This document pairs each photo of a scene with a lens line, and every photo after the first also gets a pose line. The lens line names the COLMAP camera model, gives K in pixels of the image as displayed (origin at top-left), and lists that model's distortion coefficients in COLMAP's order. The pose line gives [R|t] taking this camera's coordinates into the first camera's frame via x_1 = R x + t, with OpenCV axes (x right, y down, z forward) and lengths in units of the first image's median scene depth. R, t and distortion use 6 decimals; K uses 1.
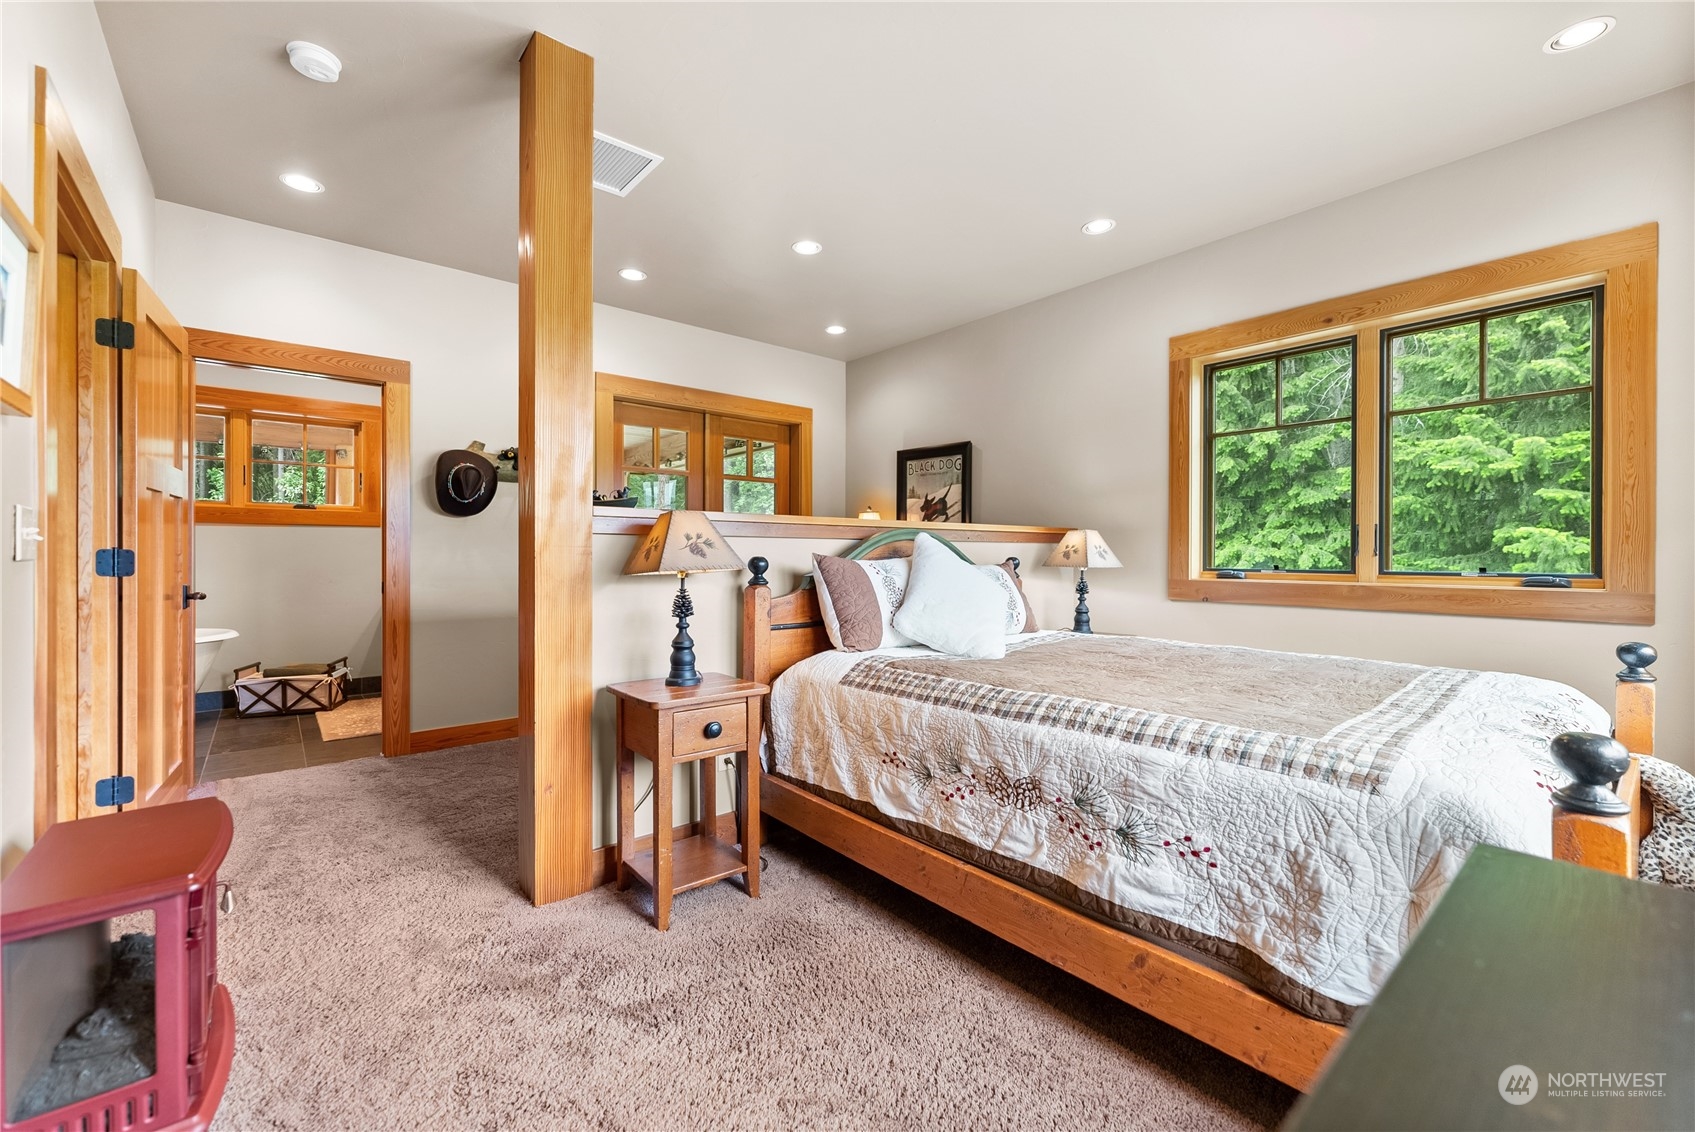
lens RADIAL K [[685.9, 0, 849.9], [0, 685.9, 546.2], [0, 0, 1]] dist [-0.000851, -0.000010]
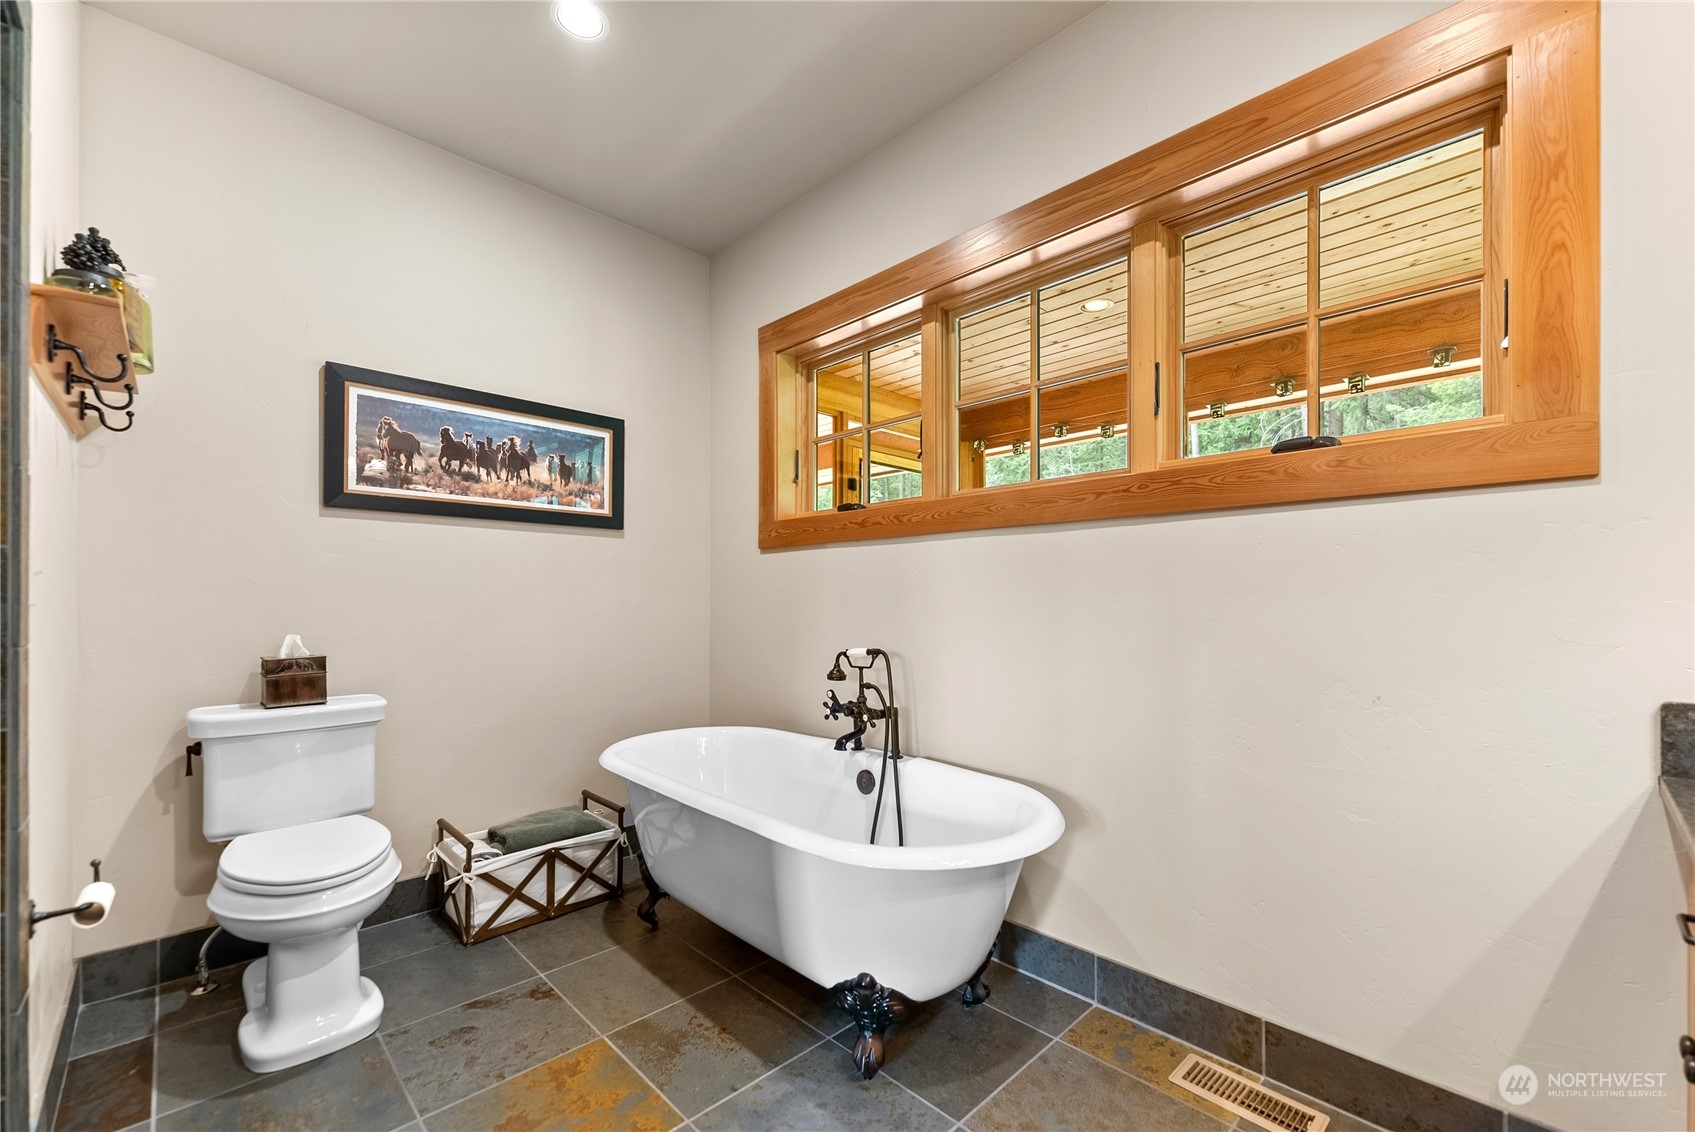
lens RADIAL K [[691.6, 0, 850.0], [0, 691.6, 595.9], [0, 0, 1]] dist [-0.001084, -0.000121]
pose [[0.074667, -0.004180, -0.997200, -0.527698], [0.007508, 0.999965, -0.003629, 0.008882], [0.997180, -0.007216, 0.074696, 0.813365]]
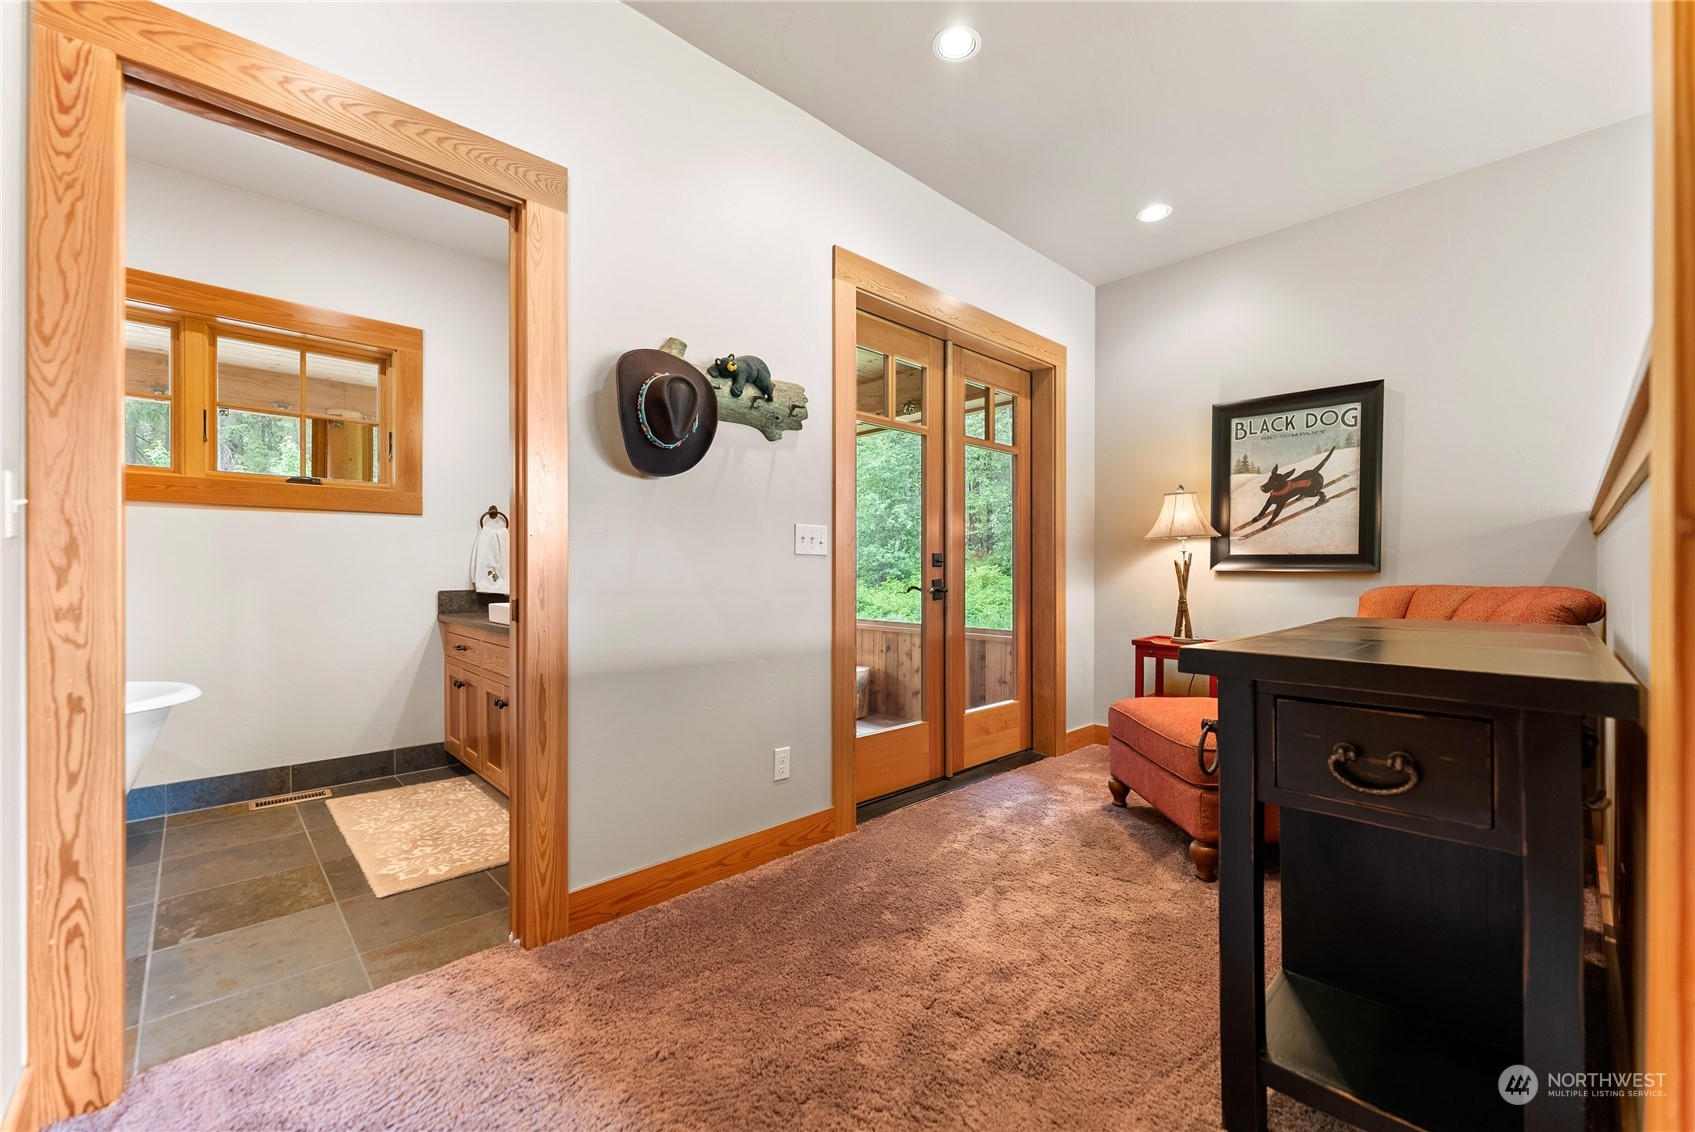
lens RADIAL K [[683.8, 0, 847.5], [0, 683.8, 566.0], [0, 0, 1]] dist [0.000271, -0.000142]
pose [[0.998333, -0.002228, 0.057674, -0.354386], [0.002140, 0.999996, 0.001582, 0.020380], [-0.057677, -0.001456, 0.998334, 0.366145]]
